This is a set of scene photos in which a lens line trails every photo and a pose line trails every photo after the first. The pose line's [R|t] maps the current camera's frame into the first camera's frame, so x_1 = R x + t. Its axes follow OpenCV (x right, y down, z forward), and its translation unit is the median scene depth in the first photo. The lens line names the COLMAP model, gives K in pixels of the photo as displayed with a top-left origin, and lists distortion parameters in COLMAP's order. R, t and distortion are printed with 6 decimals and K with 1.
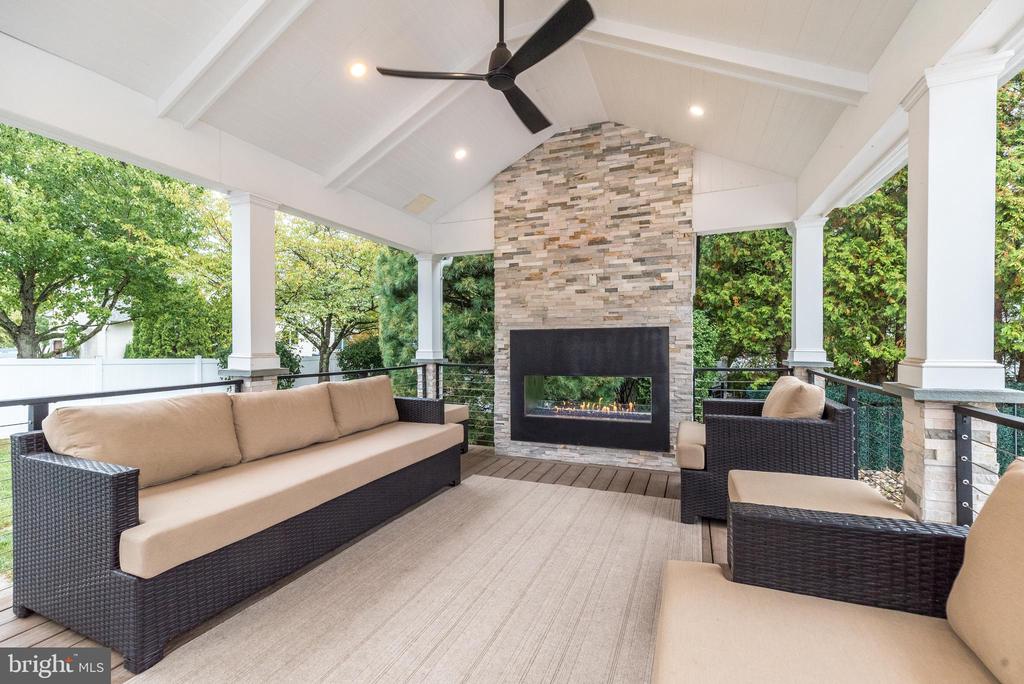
lens RADIAL K [[448.8, 0, 510.6], [0, 448.8, 342.6], [0, 0, 1]] dist [0.002791, -0.000149]
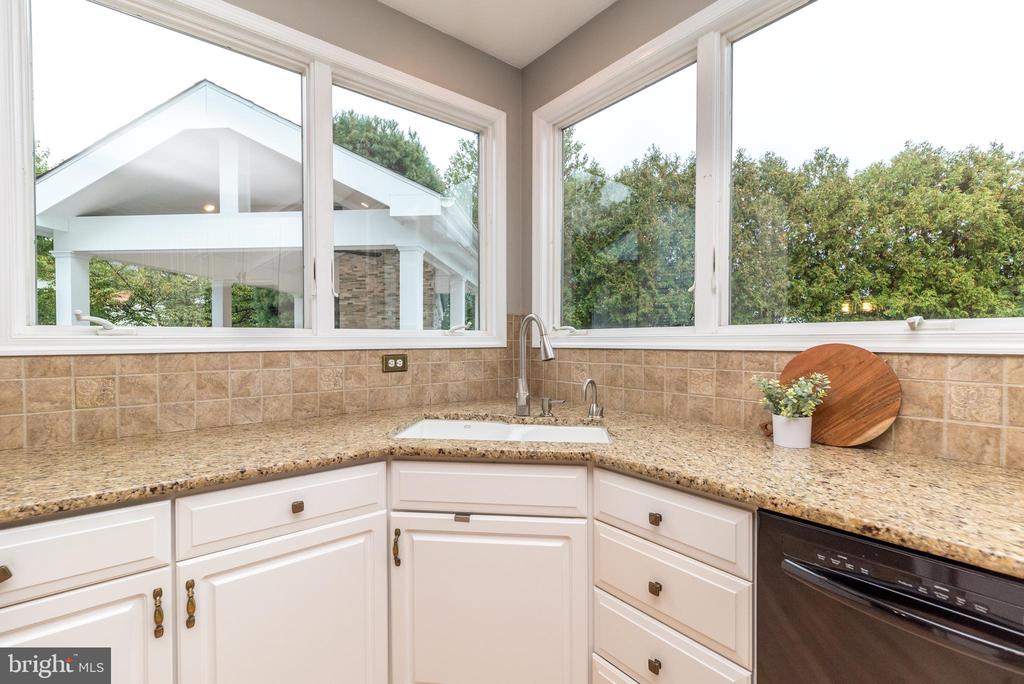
lens RADIAL K [[448.8, 0, 513.9], [0, 448.8, 345.1], [0, 0, 1]] dist [0.002791, -0.000149]
pose [[0.957761, -0.005307, 0.287518, 0.124416], [0.003084, 0.999962, 0.008186, -0.009424], [-0.287550, -0.006953, 0.957740, -1.028722]]
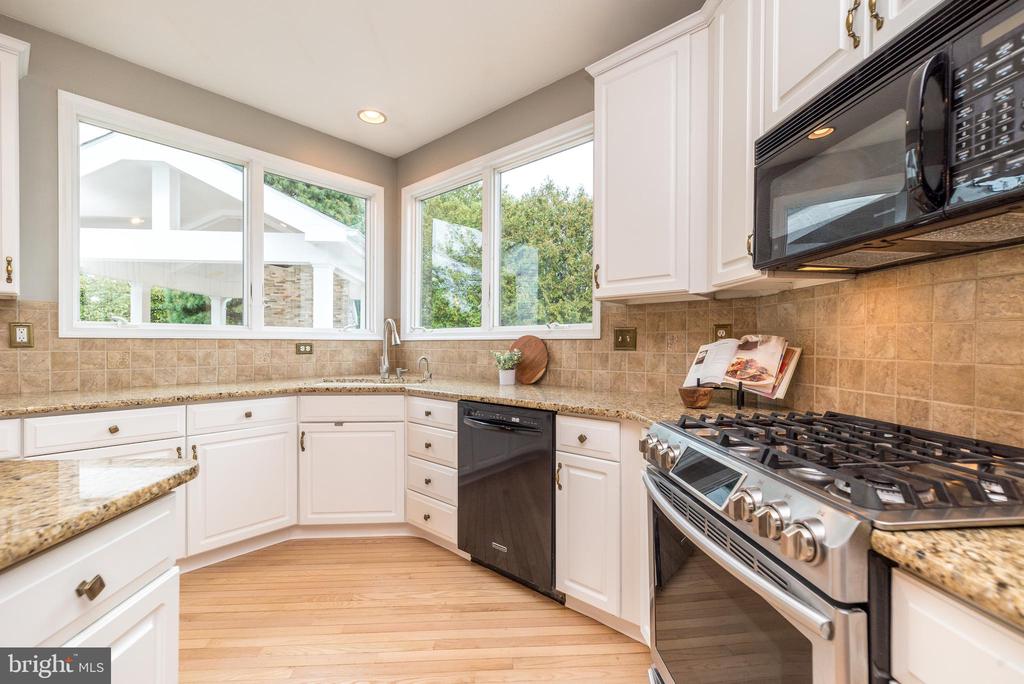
lens RADIAL K [[448.8, 0, 519.0], [0, 448.8, 346.0], [0, 0, 1]] dist [0.002791, -0.000149]
pose [[0.896444, 0.001903, 0.443152, 0.129291], [-0.001710, 0.999998, -0.000836, 0.011254], [-0.443153, -0.000009, 0.896446, -1.410507]]
